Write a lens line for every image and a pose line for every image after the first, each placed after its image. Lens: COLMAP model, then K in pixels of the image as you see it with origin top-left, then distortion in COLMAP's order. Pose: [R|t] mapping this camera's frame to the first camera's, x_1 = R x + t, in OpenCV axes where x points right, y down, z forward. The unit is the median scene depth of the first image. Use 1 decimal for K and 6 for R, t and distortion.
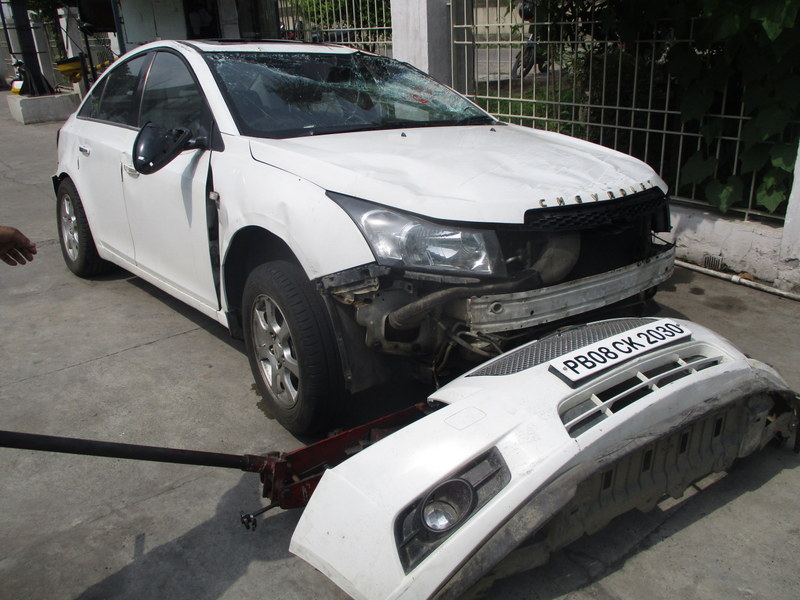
lens RADIAL K [[677.6, 0, 398.0], [0, 677.6, 300.4], [0, 0, 1]] dist [-0.017343, 0.023880]
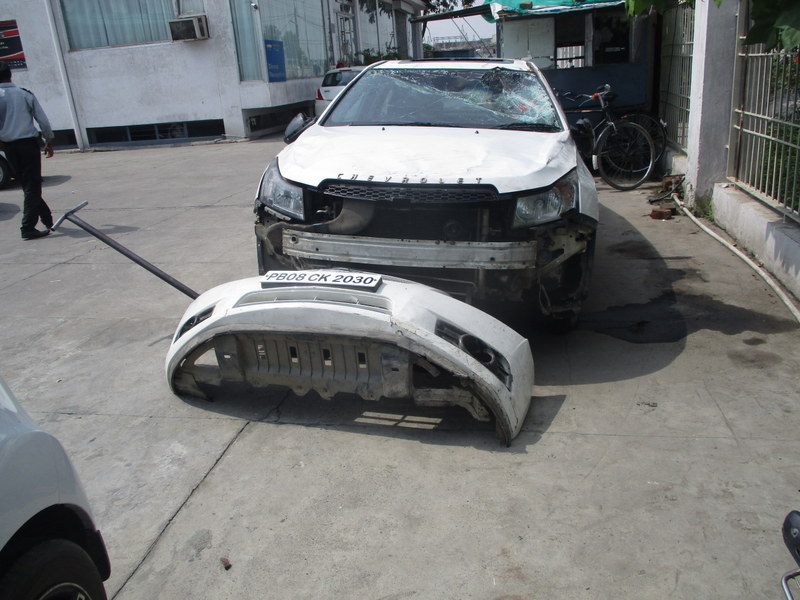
lens RADIAL K [[677.6, 0, 406.6], [0, 677.6, 305.7], [0, 0, 1]] dist [-0.017343, 0.023880]
pose [[0.657248, 0.245954, -0.712413, 1.164122], [-0.250803, 0.962755, 0.100999, -0.050994], [0.710720, 0.112294, 0.694454, 0.121178]]
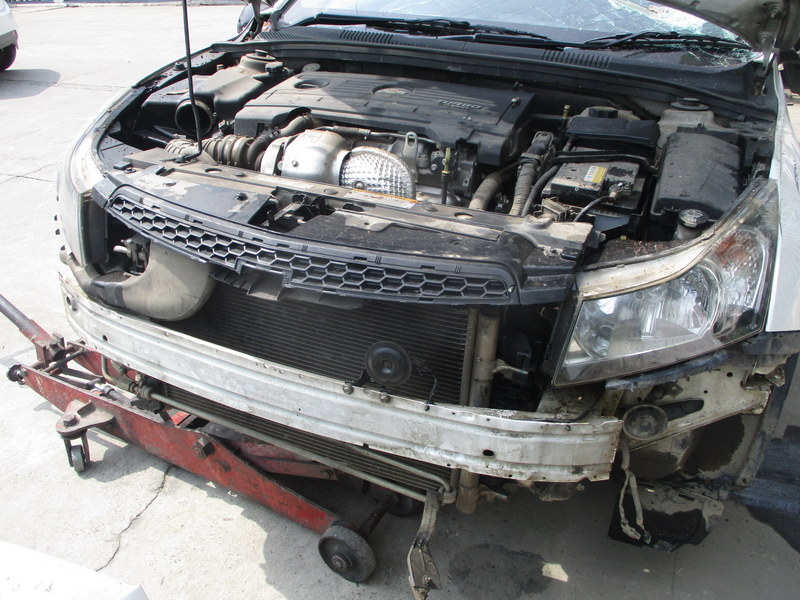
lens RADIAL K [[677.6, 0, 398.6], [0, 677.6, 298.2], [0, 0, 1]] dist [-0.017343, 0.023880]
pose [[0.472101, 0.456818, -0.753948, 0.662557], [-0.300859, 0.887402, 0.349288, -0.268269], [0.828616, 0.061933, 0.556381, 0.734494]]
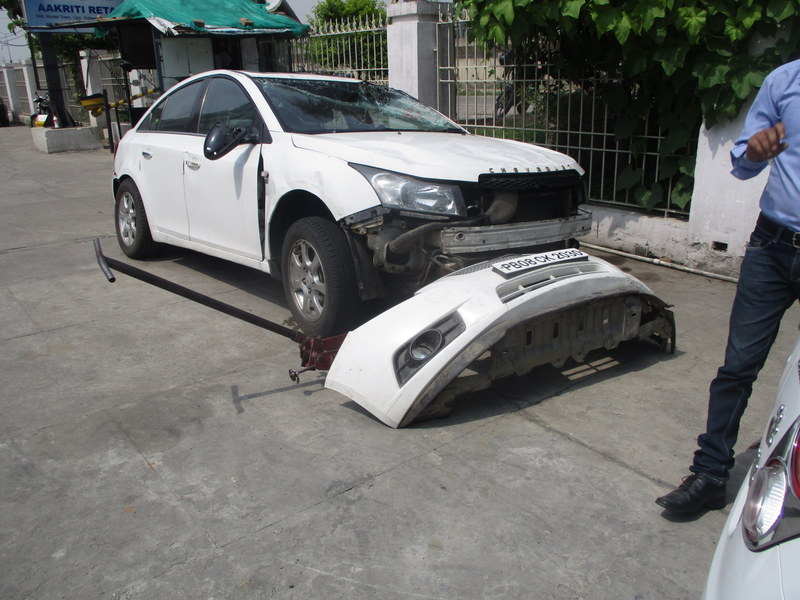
lens RADIAL K [[677.6, 0, 403.1], [0, 677.6, 305.8], [0, 0, 1]] dist [-0.017343, 0.023880]
pose [[0.999696, 0.009711, 0.022647, -0.013331], [-0.008363, 0.998231, -0.058858, 0.211318], [-0.023178, 0.058651, 0.998009, -0.419578]]
